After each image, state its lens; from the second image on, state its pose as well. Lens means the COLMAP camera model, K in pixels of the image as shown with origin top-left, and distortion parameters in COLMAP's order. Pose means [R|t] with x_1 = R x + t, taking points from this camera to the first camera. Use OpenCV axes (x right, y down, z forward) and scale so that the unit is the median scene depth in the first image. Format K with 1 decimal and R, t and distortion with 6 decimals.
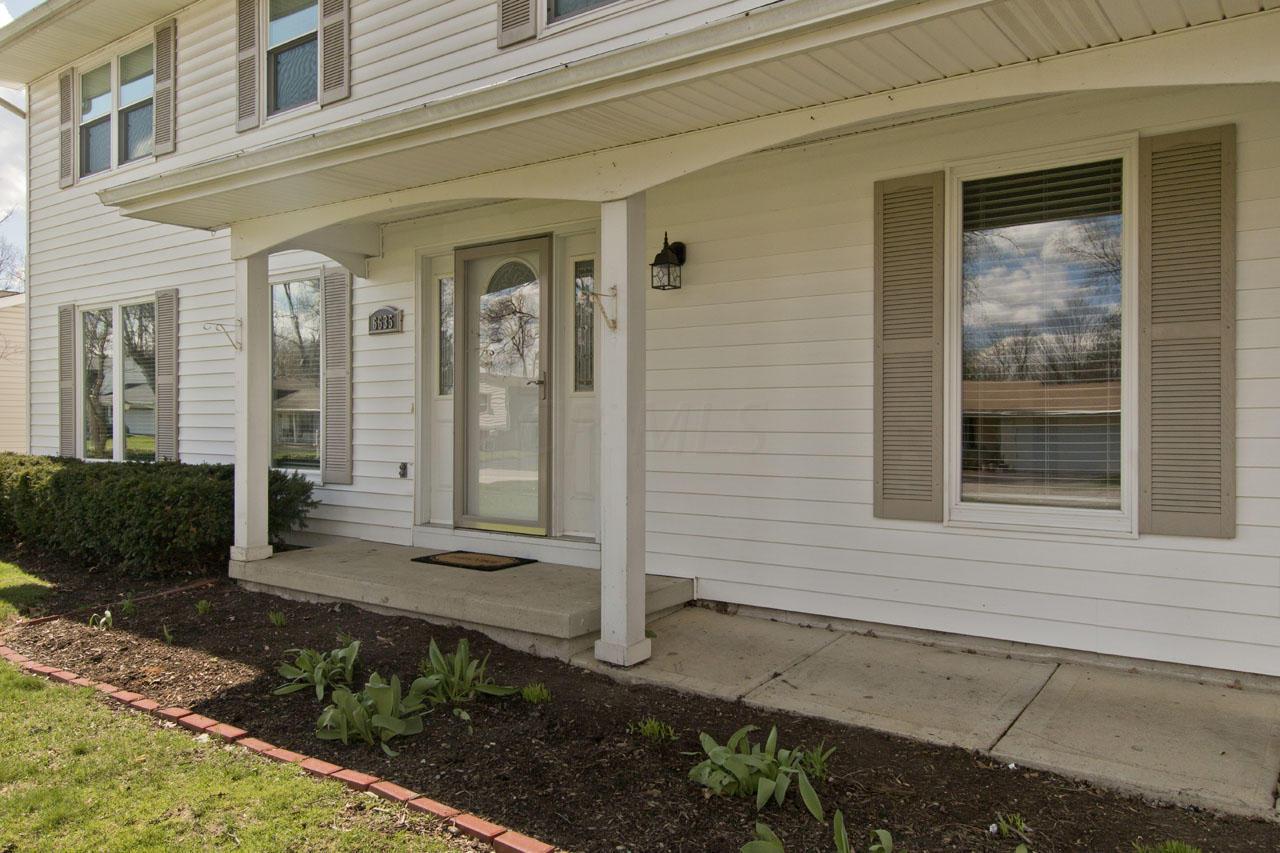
lens RADIAL K [[961.7, 0, 638.0], [0, 961.7, 421.4], [0, 0, 1]] dist [0.015861, 0.001074]
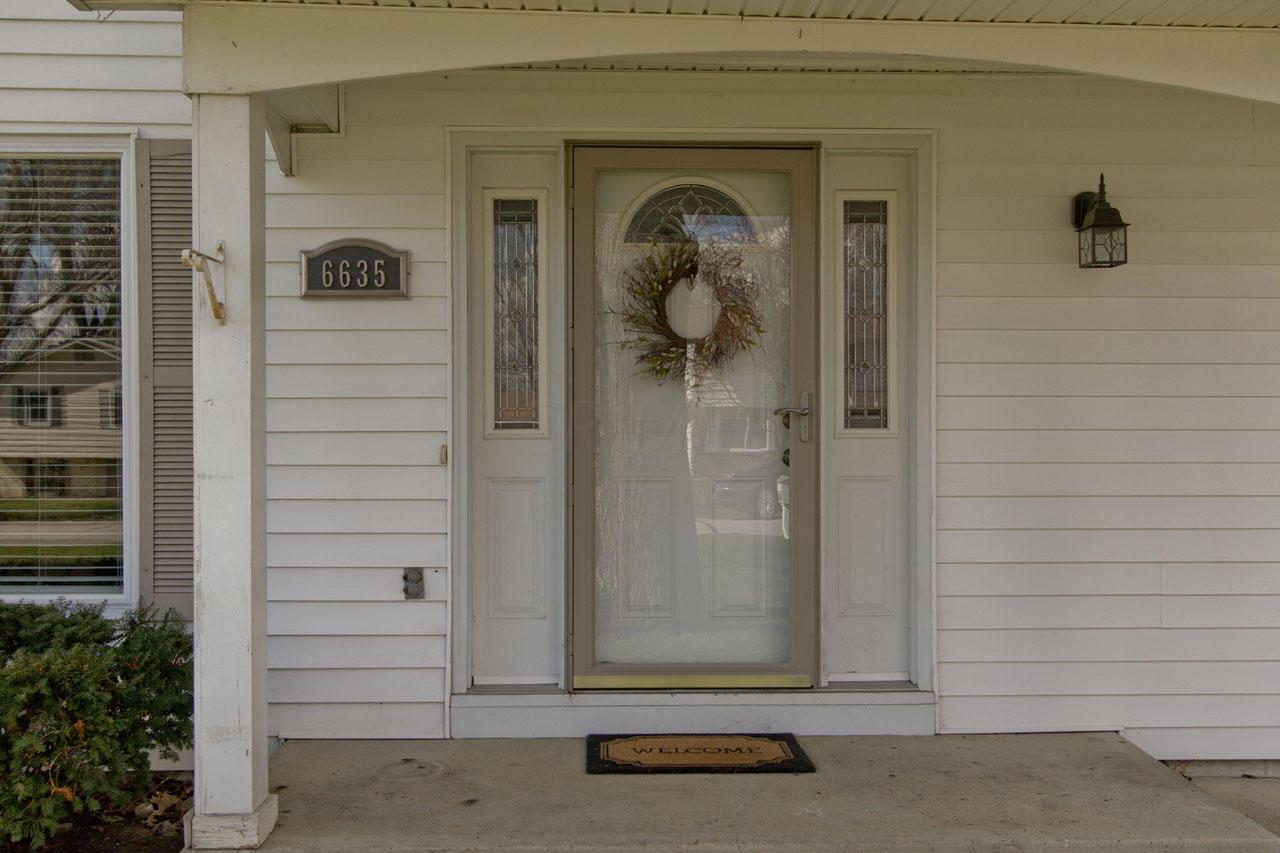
lens RADIAL K [[1190.1, 0, 639.4], [0, 1190.1, 428.7], [0, 0, 1]] dist [-0.013661, 0.000000]
pose [[0.779246, 0.005832, 0.626691, -0.562569], [-0.000137, 0.999958, -0.009134, -0.022510], [-0.626718, 0.007032, 0.779215, 0.493043]]
